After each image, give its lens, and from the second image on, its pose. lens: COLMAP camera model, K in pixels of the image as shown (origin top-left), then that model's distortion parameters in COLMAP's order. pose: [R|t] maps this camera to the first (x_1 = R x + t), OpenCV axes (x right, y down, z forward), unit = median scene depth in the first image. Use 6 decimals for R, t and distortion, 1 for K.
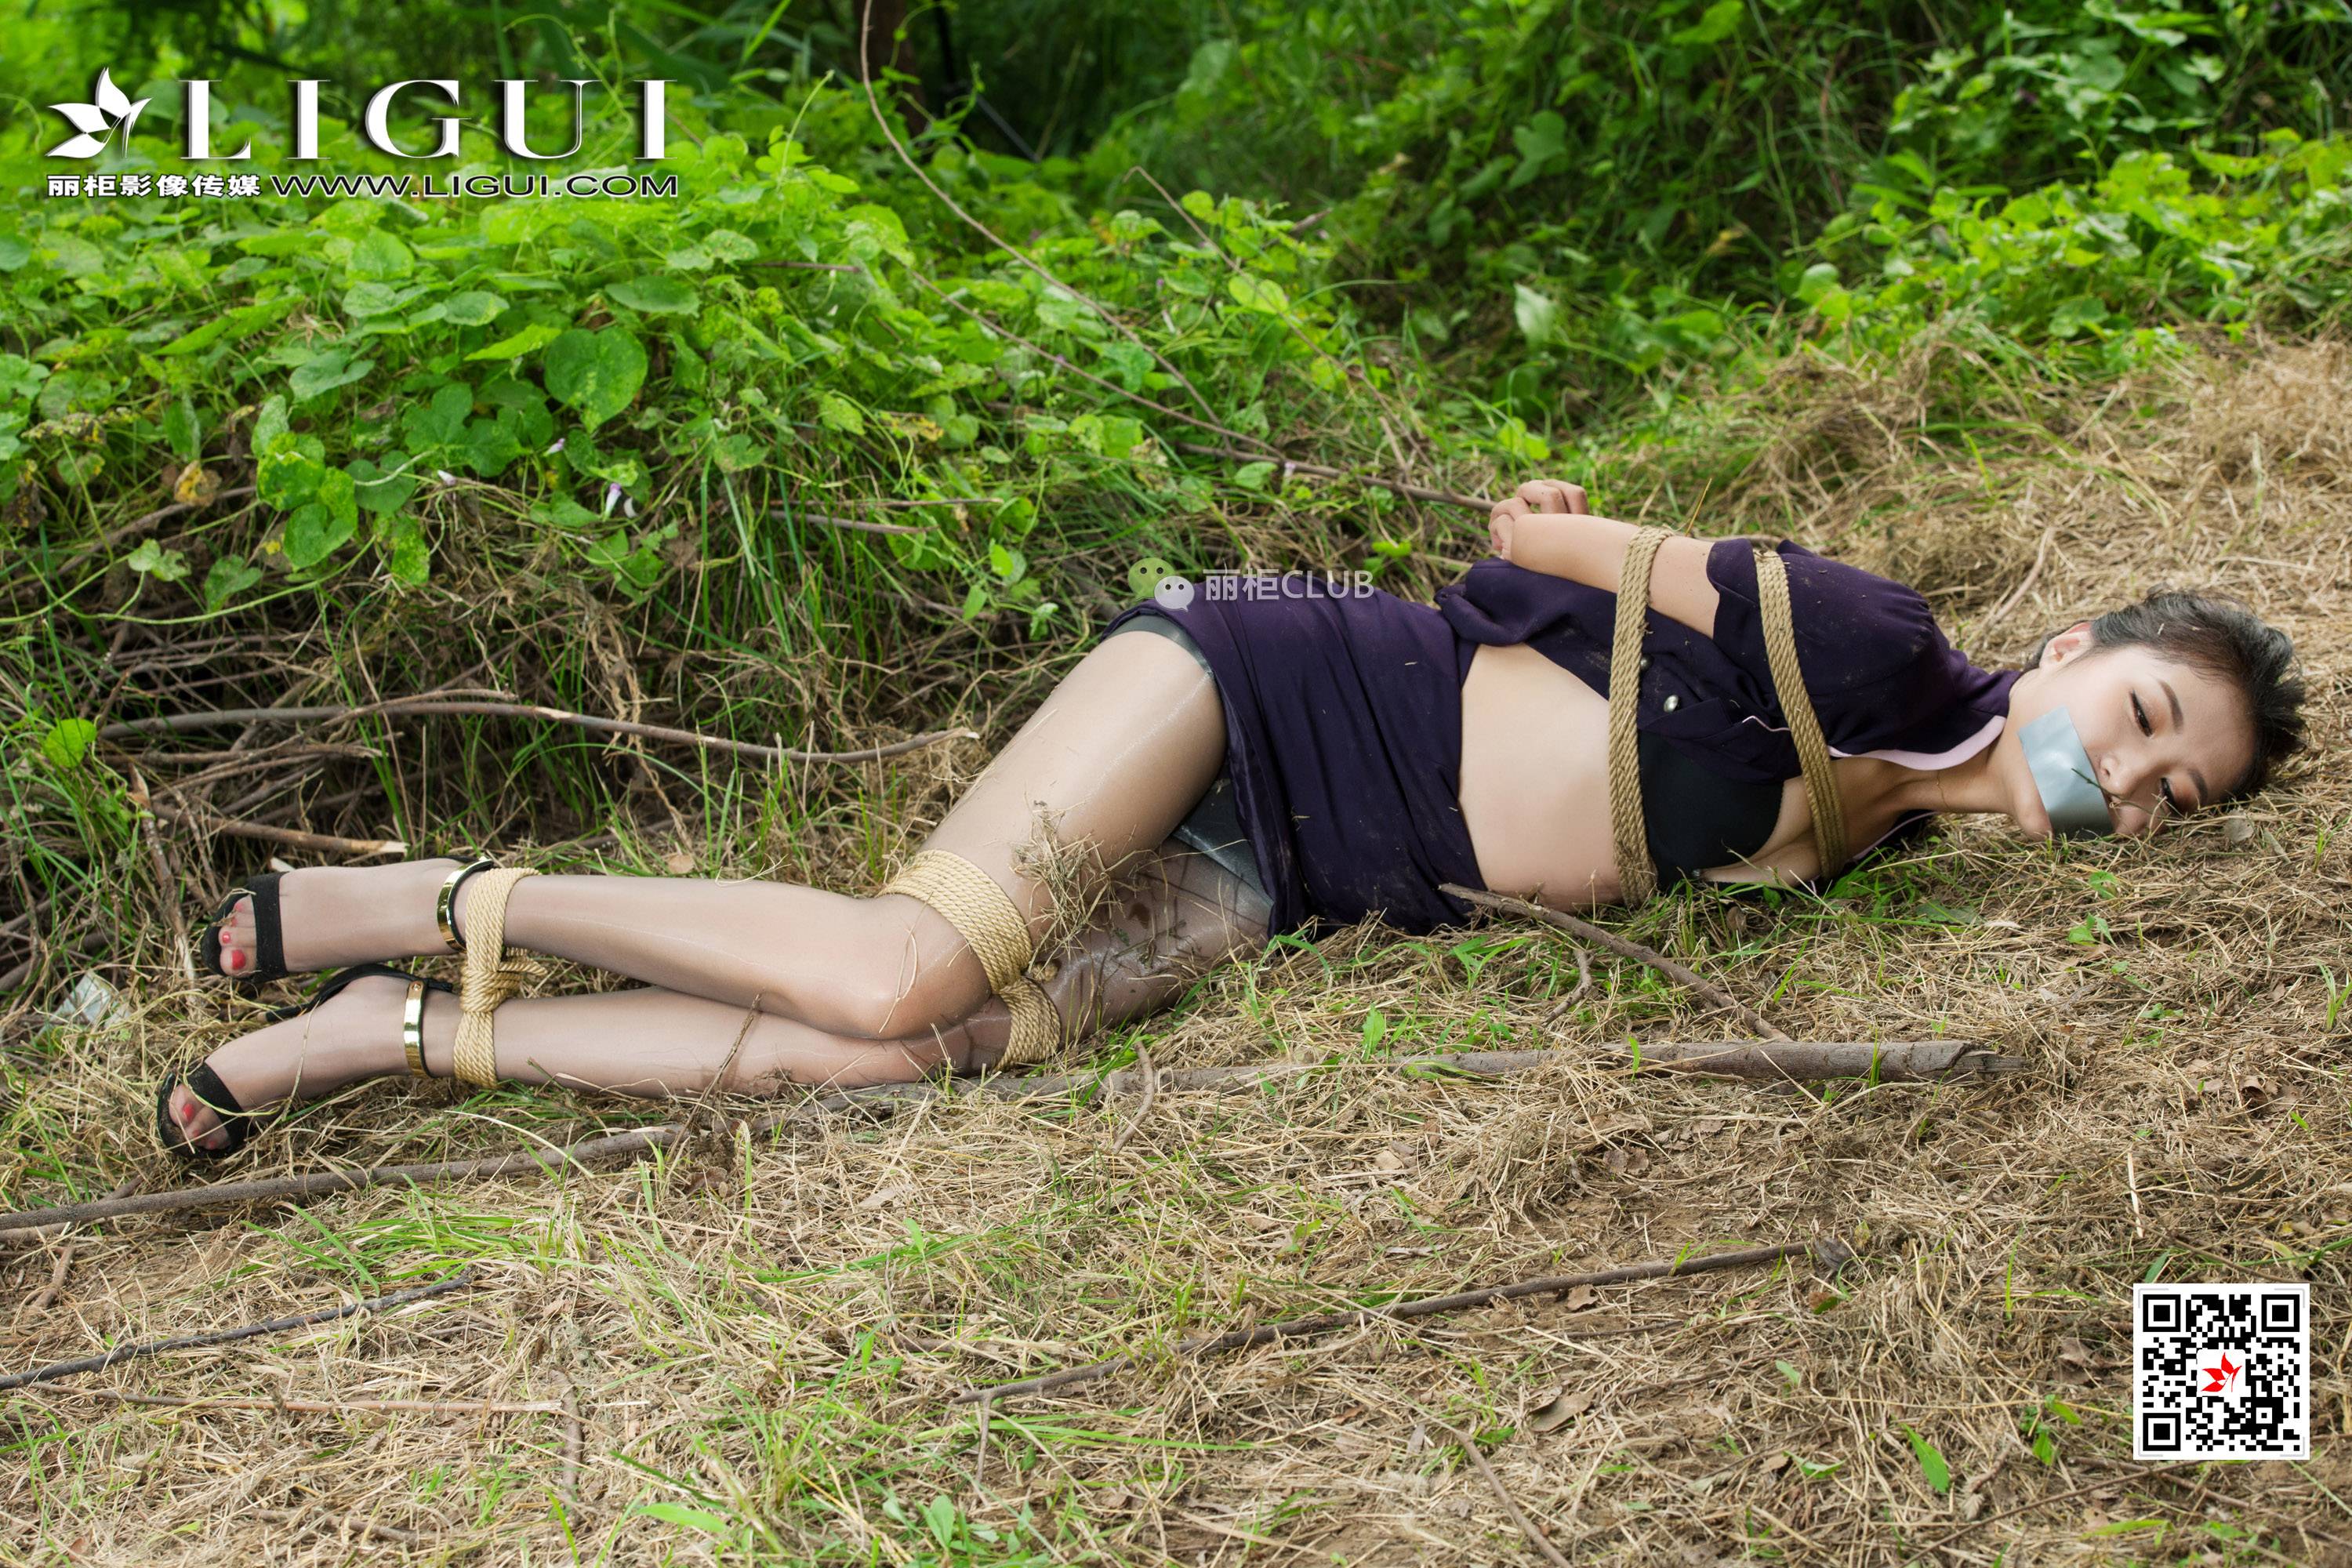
lens RADIAL K [[4816.5, 0, 1176.0], [0, 4816.5, 784.0], [0, 0, 1]] dist [-0.044164, -0.377068]
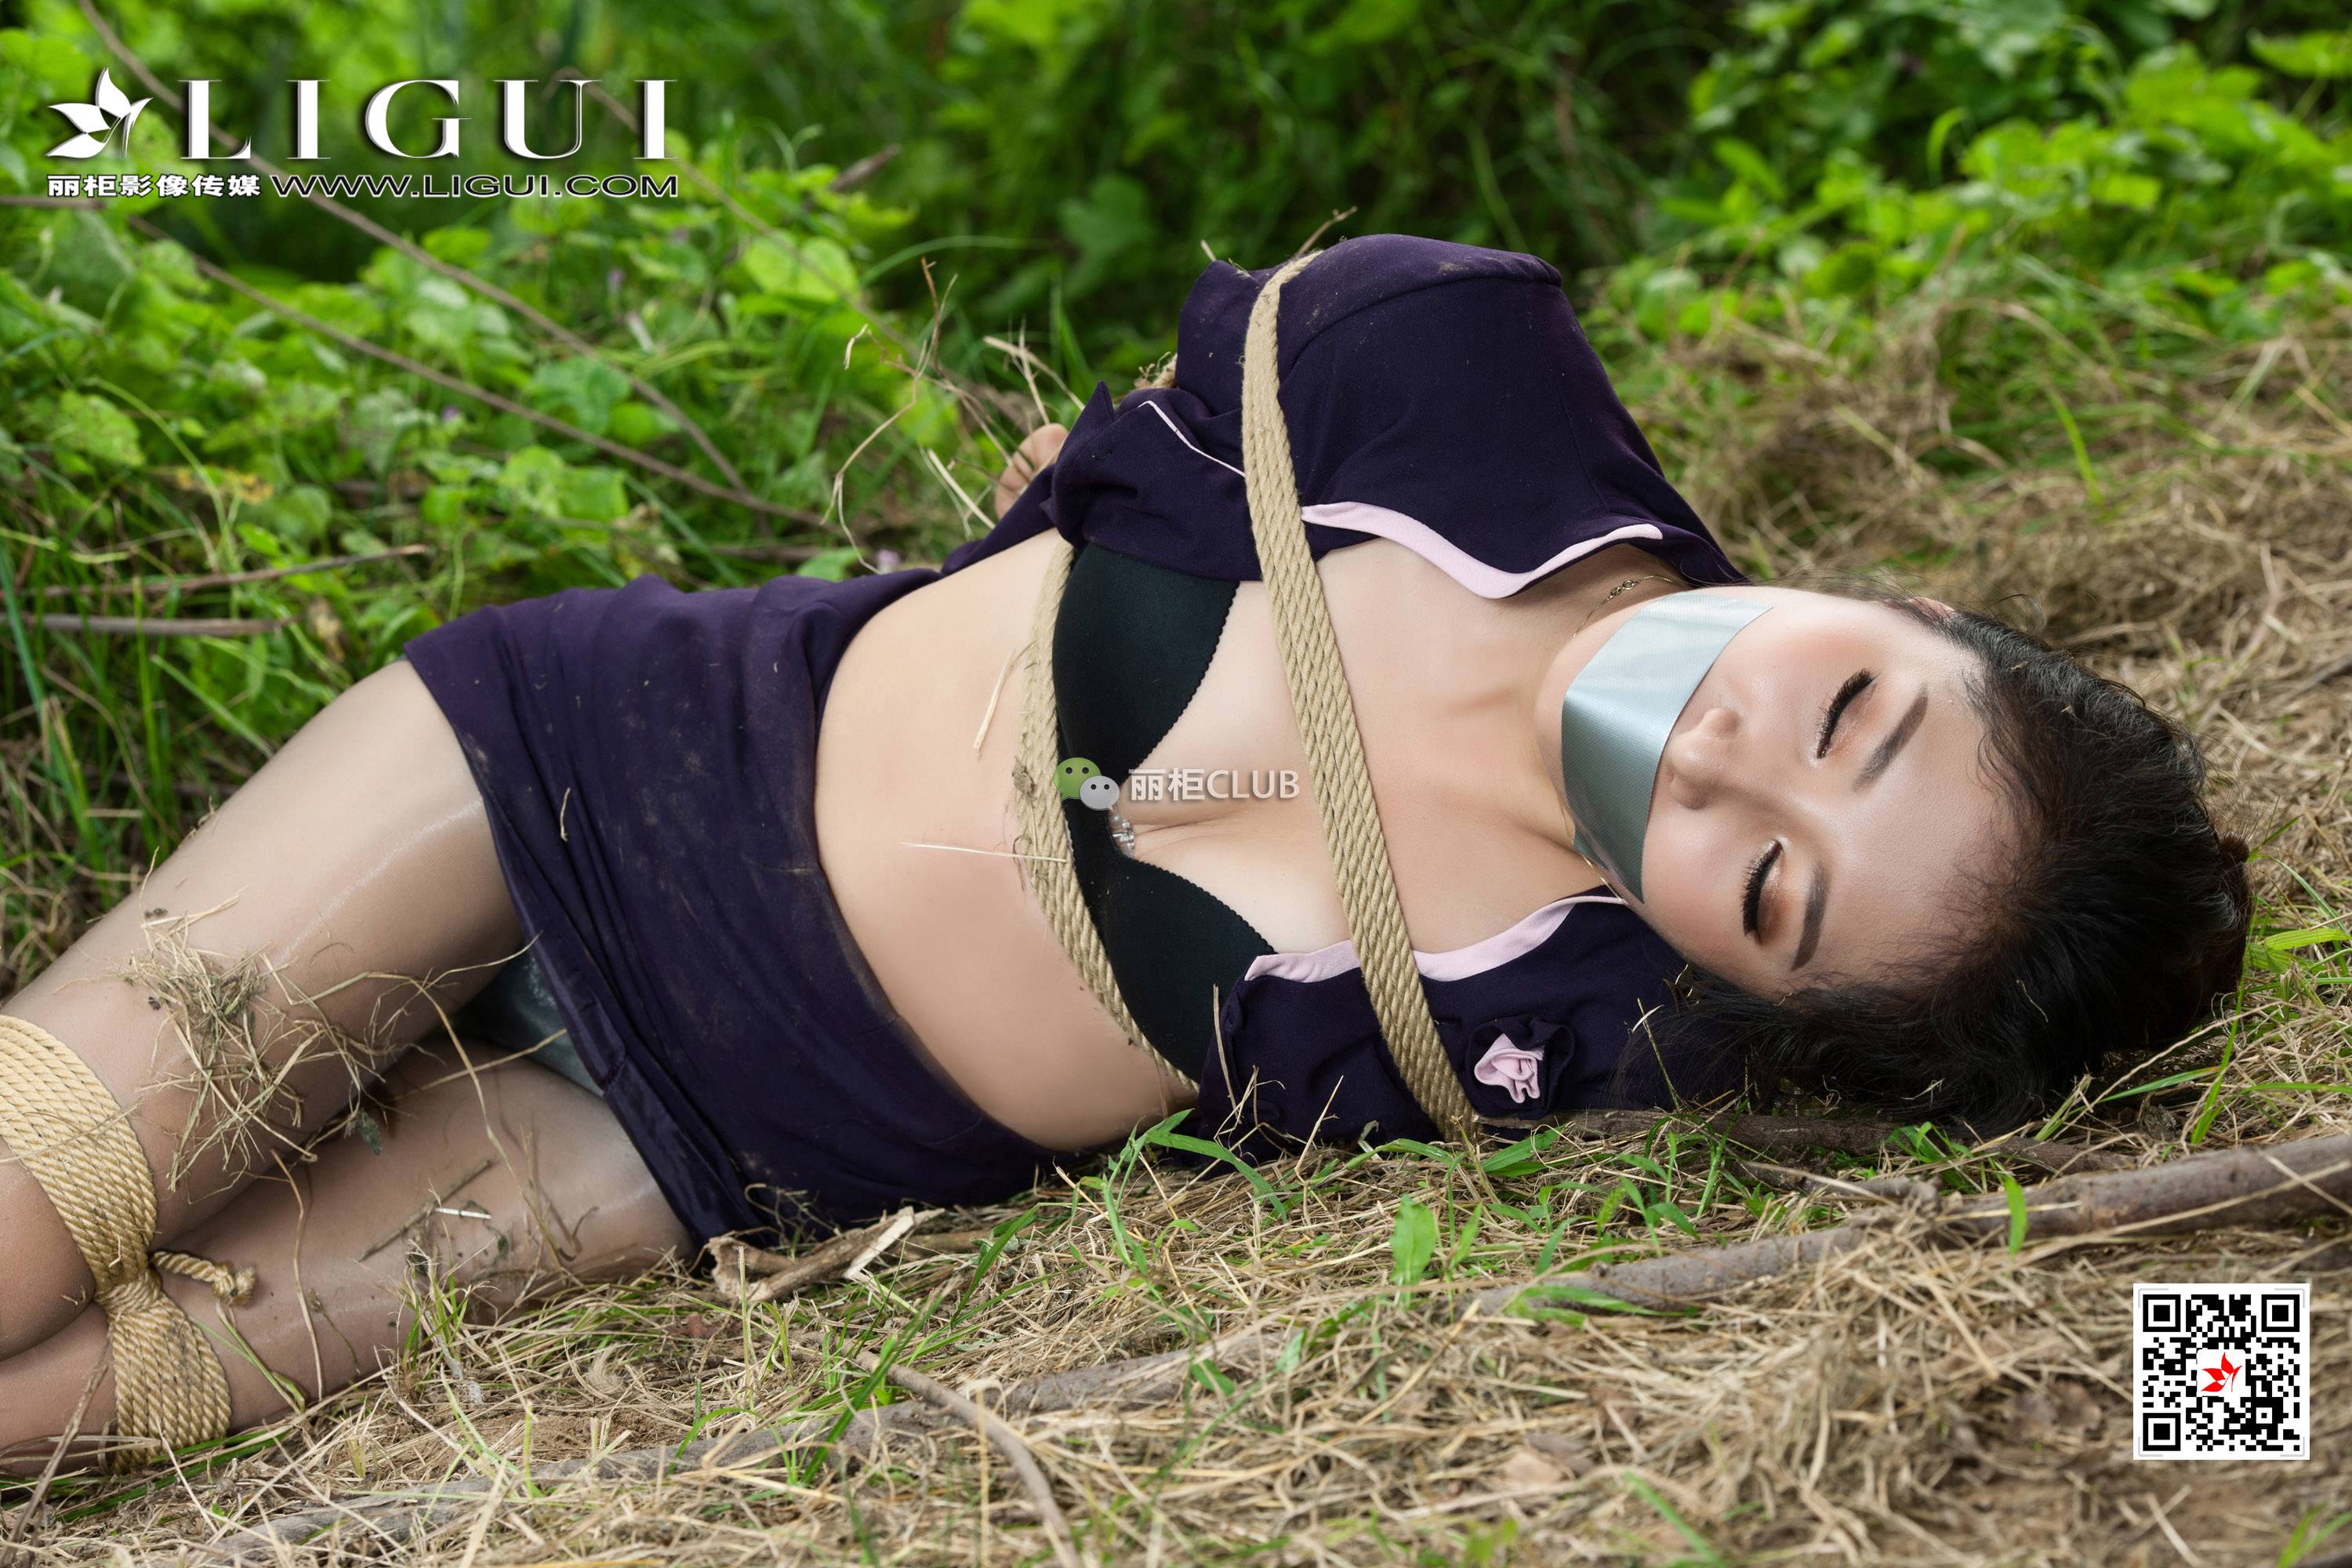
lens RADIAL K [[6492.8, 0, 1176.0], [0, 6492.8, 784.0], [0, 0, 1]] dist [0.256118, 0.135085]
pose [[0.988158, -0.062912, 0.139948, -0.050300], [0.080662, 0.988871, -0.125011, 0.058449], [-0.130526, 0.134820, 0.982236, 0.238764]]
